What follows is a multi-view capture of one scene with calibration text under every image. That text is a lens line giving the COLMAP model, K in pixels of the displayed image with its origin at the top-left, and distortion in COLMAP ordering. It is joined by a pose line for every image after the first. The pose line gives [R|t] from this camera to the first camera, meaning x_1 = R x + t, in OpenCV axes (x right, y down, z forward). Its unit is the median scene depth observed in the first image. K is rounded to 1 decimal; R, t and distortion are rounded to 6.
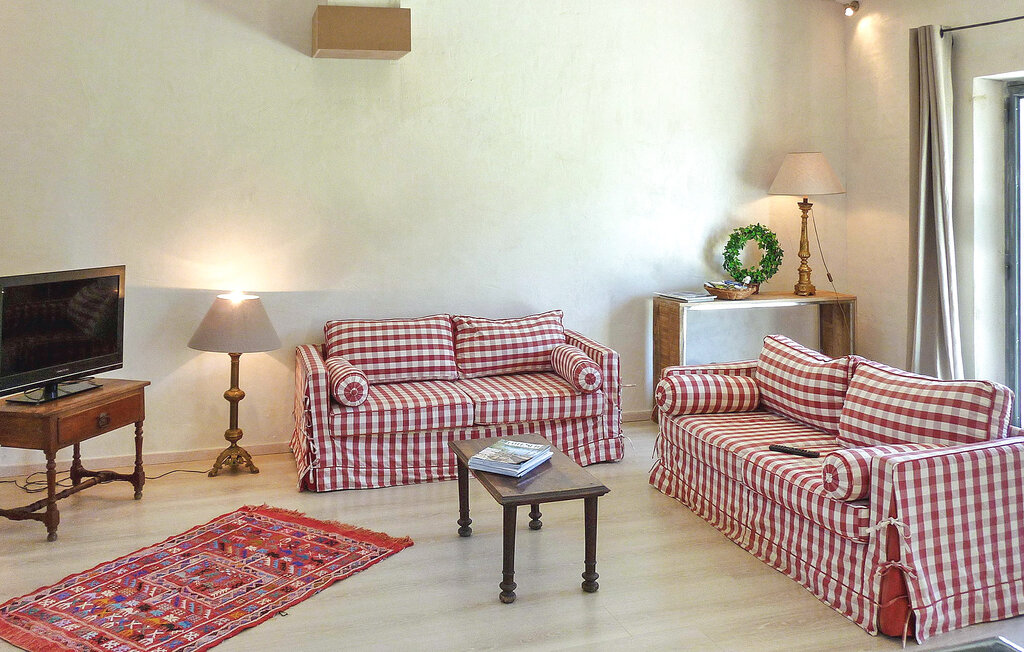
lens RADIAL K [[945.0, 0, 512.0], [0, 945.0, 326.0], [0, 0, 1]] dist [0.046819, 0.002629]
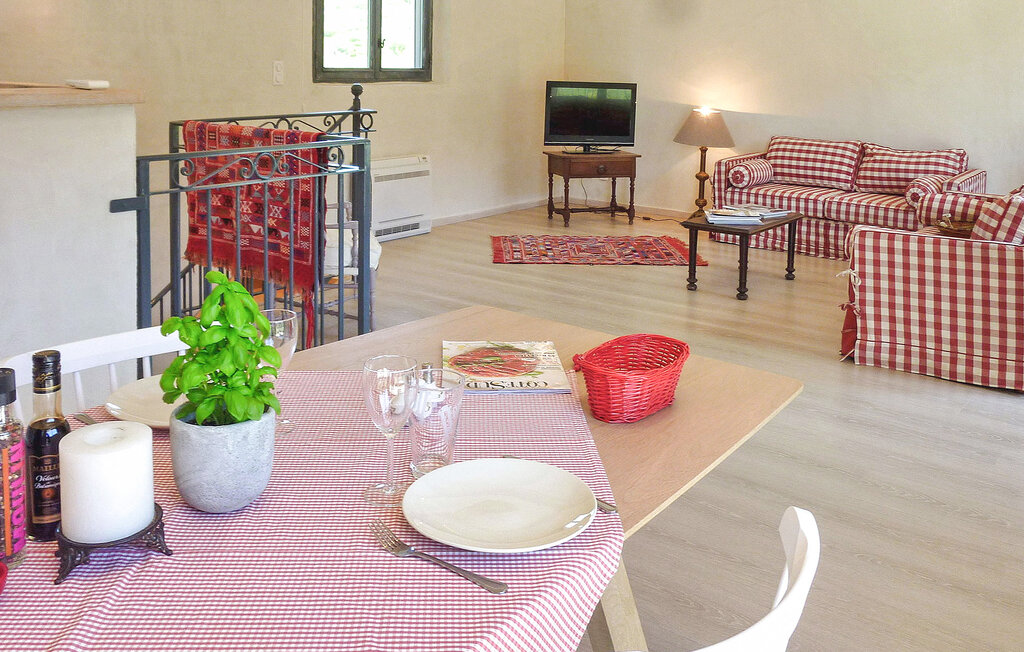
lens RADIAL K [[945.0, 0, 512.0], [0, 945.0, 326.0], [0, 0, 1]] dist [0.046819, 0.002629]
pose [[0.602450, 0.244135, -0.759903, 0.788580], [-0.141567, 0.969661, 0.199289, 0.046062], [0.785502, -0.012485, 0.618733, -0.224881]]
